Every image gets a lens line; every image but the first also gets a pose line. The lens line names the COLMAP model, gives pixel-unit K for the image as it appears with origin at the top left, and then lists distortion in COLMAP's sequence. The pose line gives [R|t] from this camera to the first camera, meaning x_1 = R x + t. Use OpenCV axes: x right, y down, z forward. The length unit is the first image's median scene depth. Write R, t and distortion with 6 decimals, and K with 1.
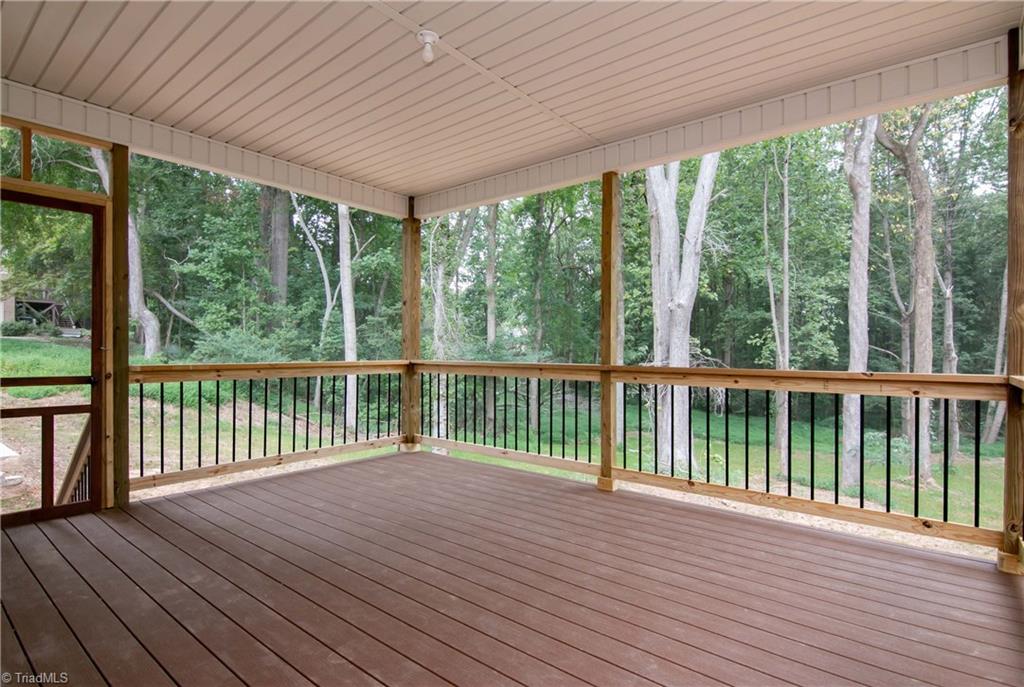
lens RADIAL K [[524.7, 0, 512.0], [0, 524.7, 344.7], [0, 0, 1]] dist [-0.002849, -0.001386]
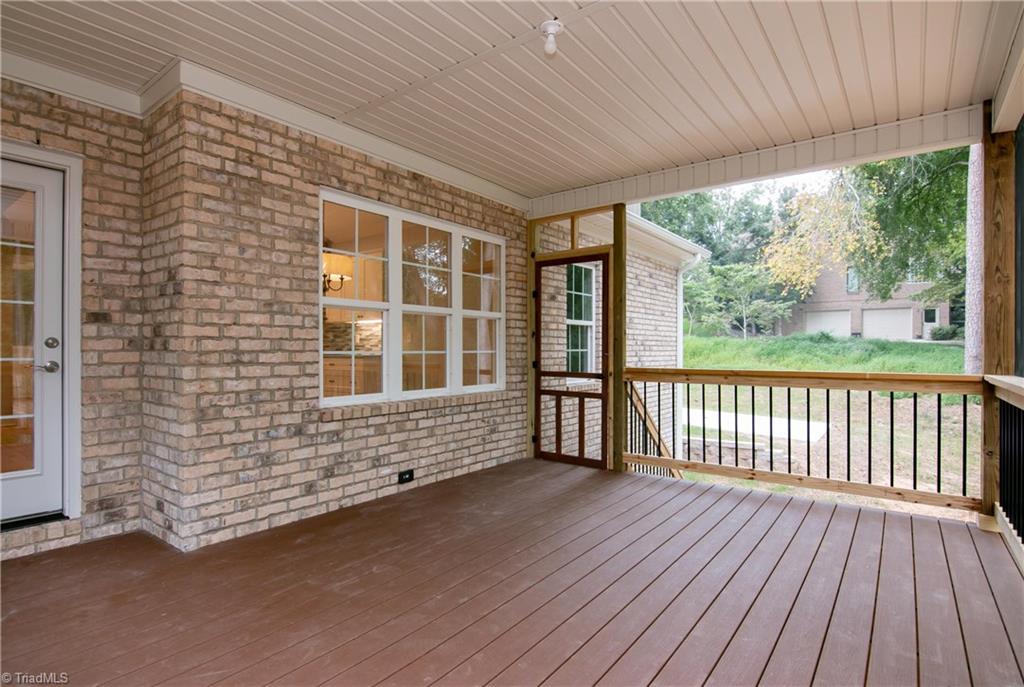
lens RADIAL K [[524.7, 0, 508.6], [0, 524.7, 346.4], [0, 0, 1]] dist [-0.002849, -0.001386]
pose [[0.032979, -0.009166, -0.999414, 0.600062], [0.006870, 0.999936, -0.008944, -0.002981], [0.999432, -0.006571, 0.033039, 0.685684]]
